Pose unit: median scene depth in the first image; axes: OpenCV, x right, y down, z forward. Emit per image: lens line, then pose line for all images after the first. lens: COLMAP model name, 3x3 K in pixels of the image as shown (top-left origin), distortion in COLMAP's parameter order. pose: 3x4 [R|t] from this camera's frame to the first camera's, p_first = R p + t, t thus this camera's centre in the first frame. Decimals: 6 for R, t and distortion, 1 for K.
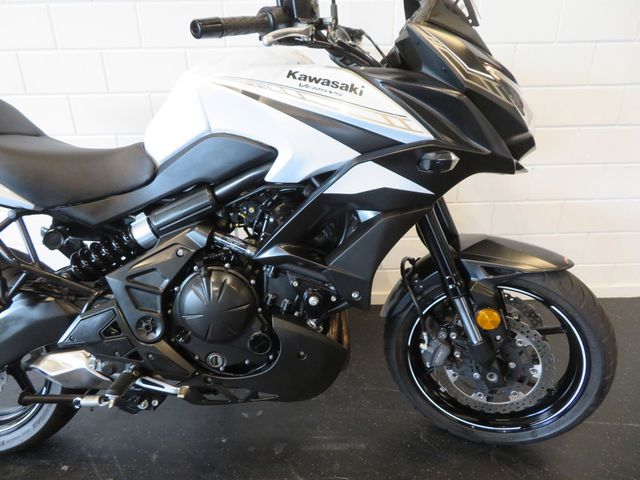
lens RADIAL K [[458.9, 0, 323.5], [0, 458.9, 241.7], [0, 0, 1]] dist [-0.006894, -0.002844]
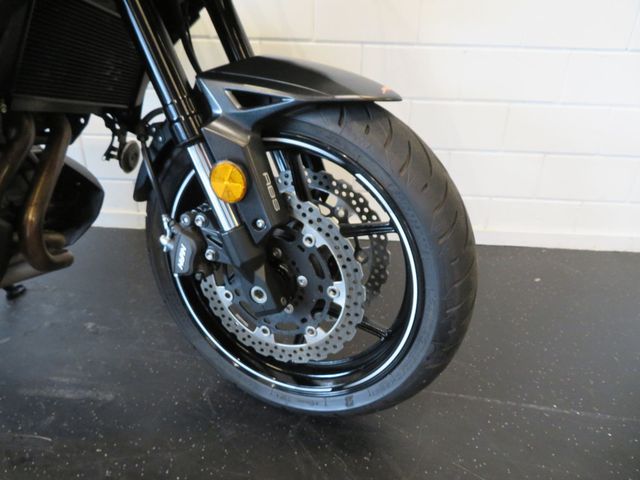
lens RADIAL K [[458.9, 0, 323.5], [0, 458.9, 241.7], [0, 0, 1]] dist [-0.006894, -0.002844]
pose [[0.995361, 0.073309, -0.062311, 0.504946], [-0.070778, 0.996612, 0.041900, 0.205127], [0.065172, -0.037295, 0.997177, 0.437152]]
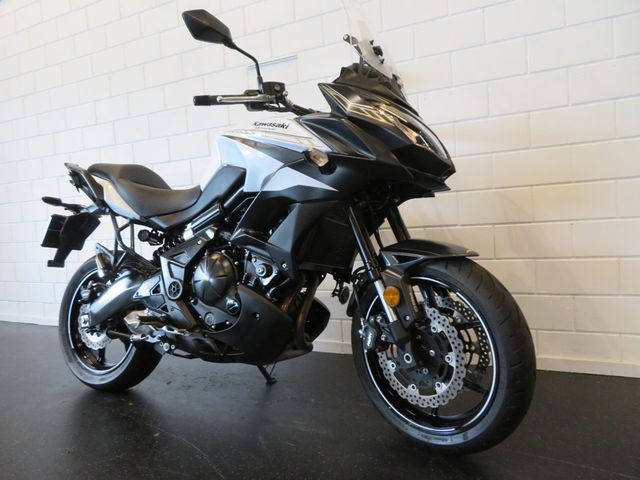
lens RADIAL K [[458.9, 0, 323.5], [0, 458.9, 241.7], [0, 0, 1]] dist [-0.006894, -0.002844]
pose [[0.884050, -0.016892, -0.467086, 0.742412], [-0.130374, 0.950769, -0.281141, 0.381582], [0.448841, 0.309439, 0.838326, -0.110554]]
